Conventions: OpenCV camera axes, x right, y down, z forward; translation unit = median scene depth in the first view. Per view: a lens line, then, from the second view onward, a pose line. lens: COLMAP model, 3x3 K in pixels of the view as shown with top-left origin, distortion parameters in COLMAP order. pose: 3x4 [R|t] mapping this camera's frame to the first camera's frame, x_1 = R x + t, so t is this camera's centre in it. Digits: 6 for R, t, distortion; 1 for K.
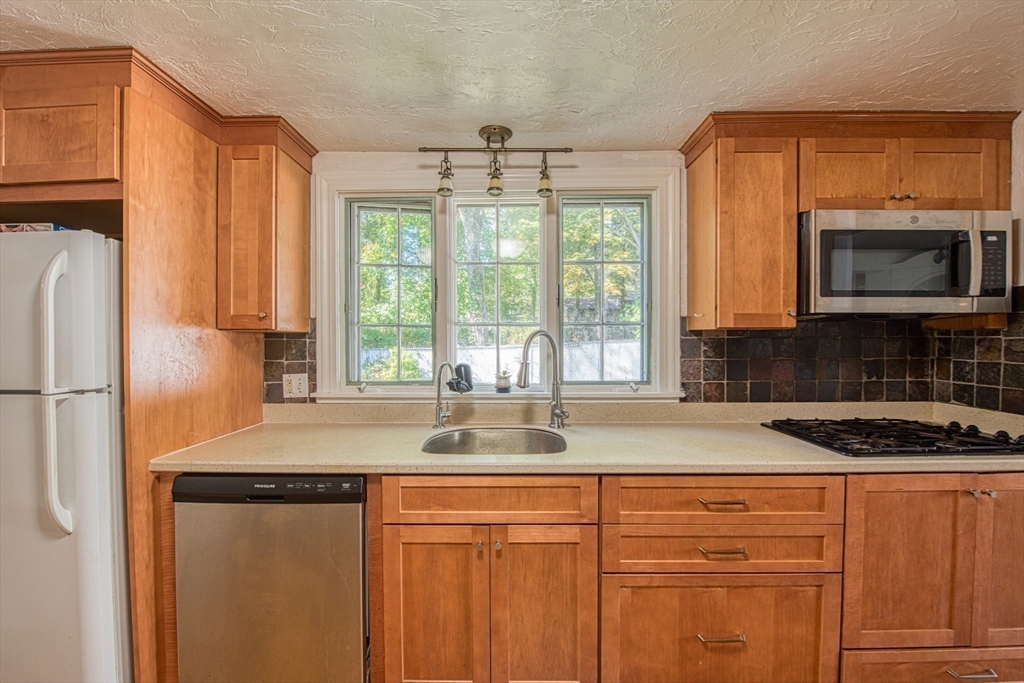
lens RADIAL K [[430.8, 0, 510.6], [0, 430.8, 345.6], [0, 0, 1]] dist [-0.023216, -0.000286]
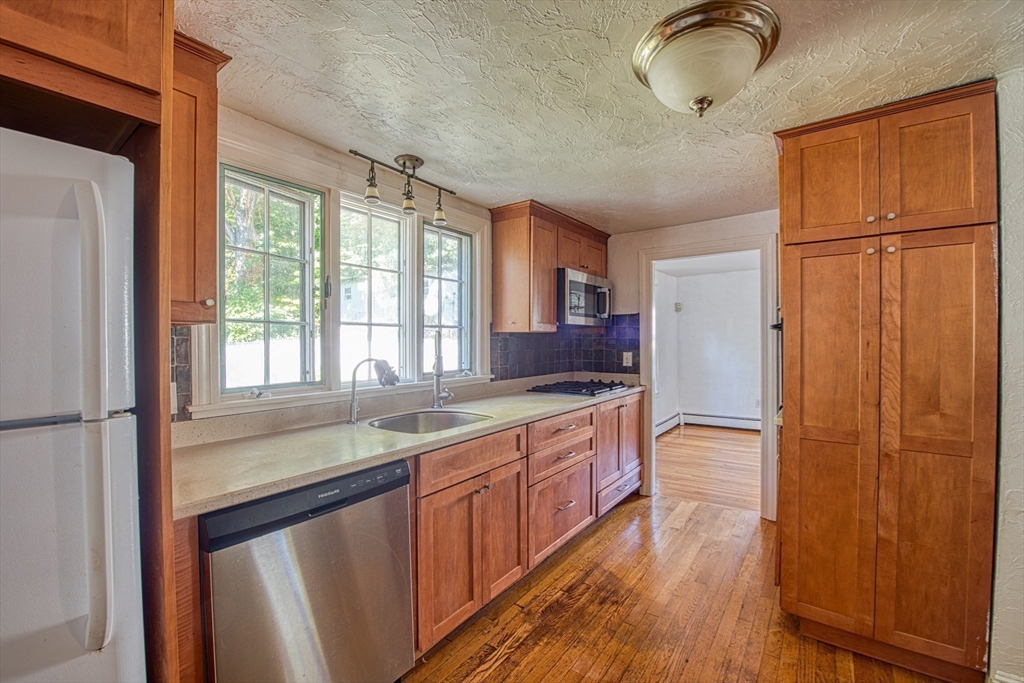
lens RADIAL K [[430.8, 0, 505.9], [0, 430.8, 344.6], [0, 0, 1]] dist [-0.023216, -0.000286]
pose [[0.585896, -0.005166, 0.810370, -0.829940], [0.011810, 0.999928, -0.002164, 0.010724], [-0.810300, 0.010839, 0.585915, 0.109319]]
